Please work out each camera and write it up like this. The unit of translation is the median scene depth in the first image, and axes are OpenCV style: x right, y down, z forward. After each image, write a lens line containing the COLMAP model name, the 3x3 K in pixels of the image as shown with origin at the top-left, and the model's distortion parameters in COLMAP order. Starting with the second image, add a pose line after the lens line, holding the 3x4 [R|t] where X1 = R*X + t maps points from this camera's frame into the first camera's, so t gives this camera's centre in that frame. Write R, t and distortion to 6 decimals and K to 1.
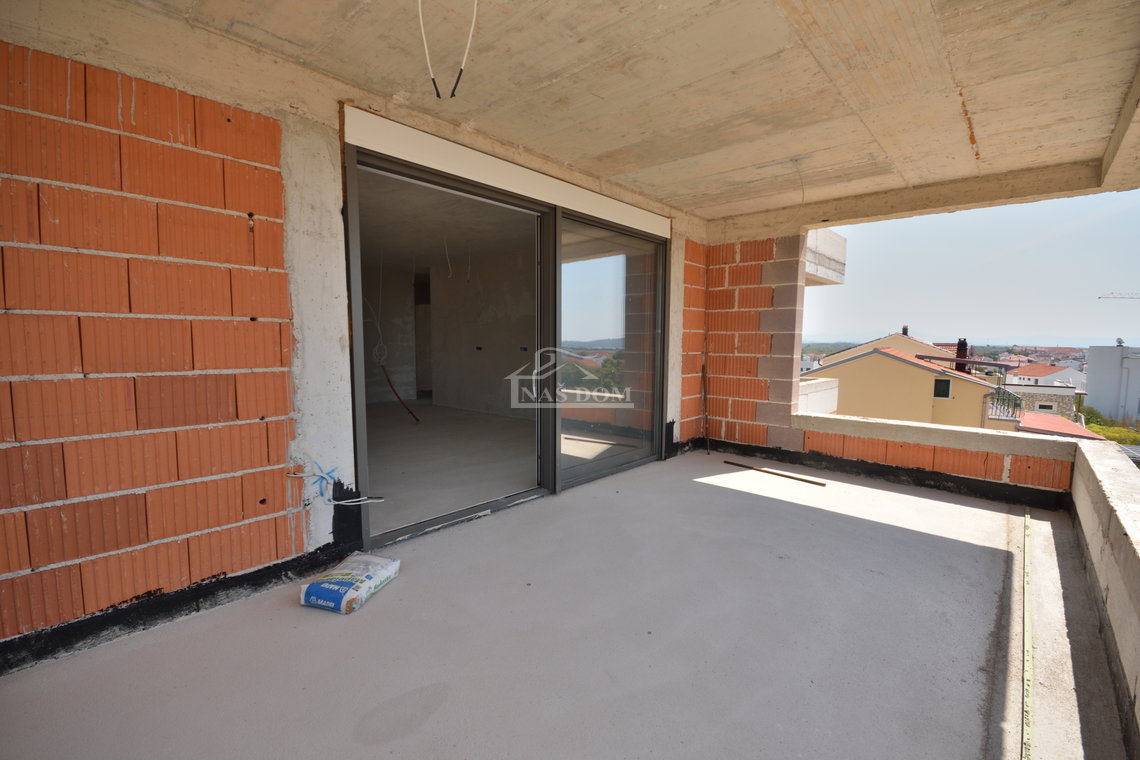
lens RADIAL K [[503.0, 0, 572.8], [0, 503.0, 385.0], [0, 0, 1]] dist [0.006740, -0.005418]
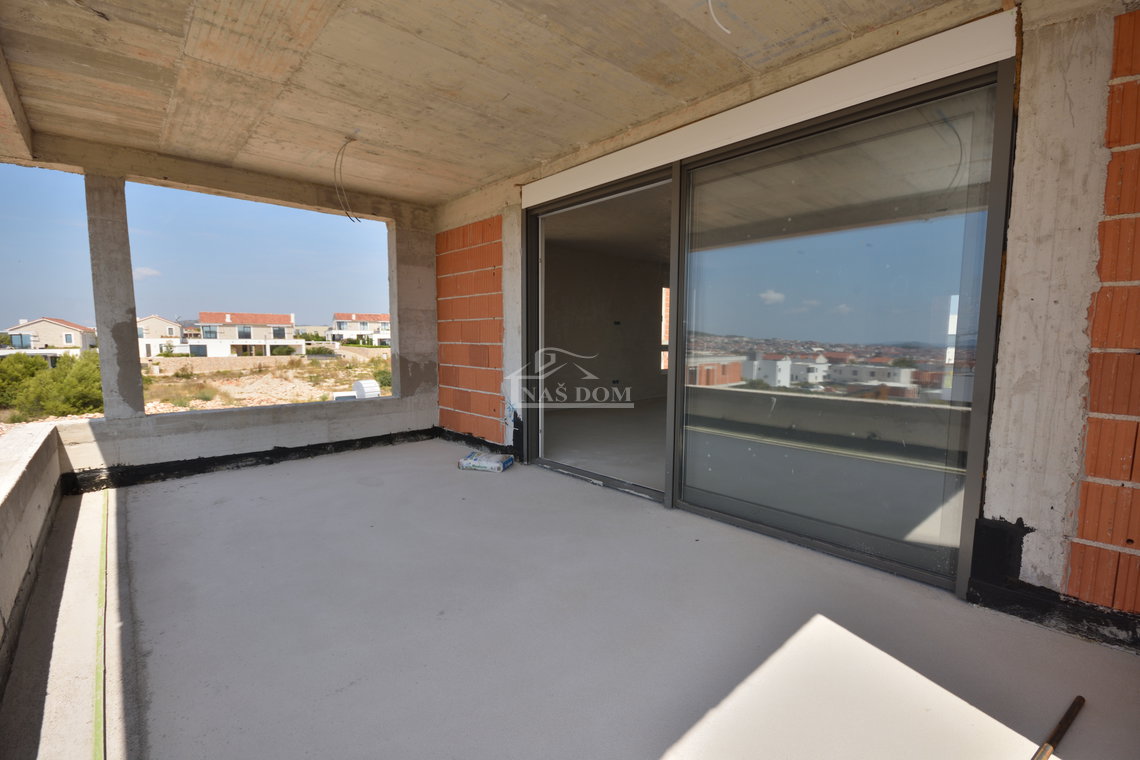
lens RADIAL K [[503.0, 0, 570.2], [0, 503.0, 385.0], [0, 0, 1]] dist [0.006740, -0.005418]
pose [[-0.105181, 0.082980, -0.990985, 1.020002], [-0.092834, 0.991342, 0.092863, -0.062377], [0.990111, 0.101765, -0.096567, 1.145783]]
